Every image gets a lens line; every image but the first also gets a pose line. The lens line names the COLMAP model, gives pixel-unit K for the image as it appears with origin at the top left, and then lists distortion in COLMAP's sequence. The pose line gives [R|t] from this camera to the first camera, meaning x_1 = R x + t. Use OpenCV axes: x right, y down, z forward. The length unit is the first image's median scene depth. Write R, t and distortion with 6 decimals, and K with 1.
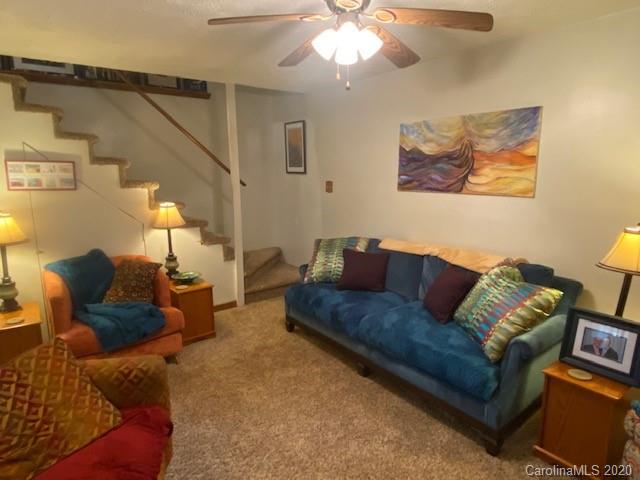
lens RADIAL K [[375.3, 0, 319.9], [0, 375.3, 238.4], [0, 0, 1]] dist [0.000617, -0.000131]
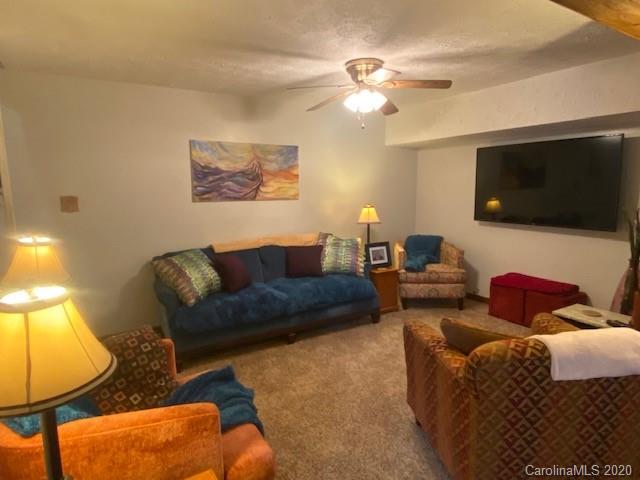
lens RADIAL K [[375.3, 0, 319.8], [0, 375.3, 240.6], [0, 0, 1]] dist [0.000617, -0.000131]
pose [[0.109179, -0.132563, 0.985143, -0.986189], [0.184761, 0.976504, 0.110924, -0.085008], [-0.976700, 0.169906, 0.131106, 0.633129]]
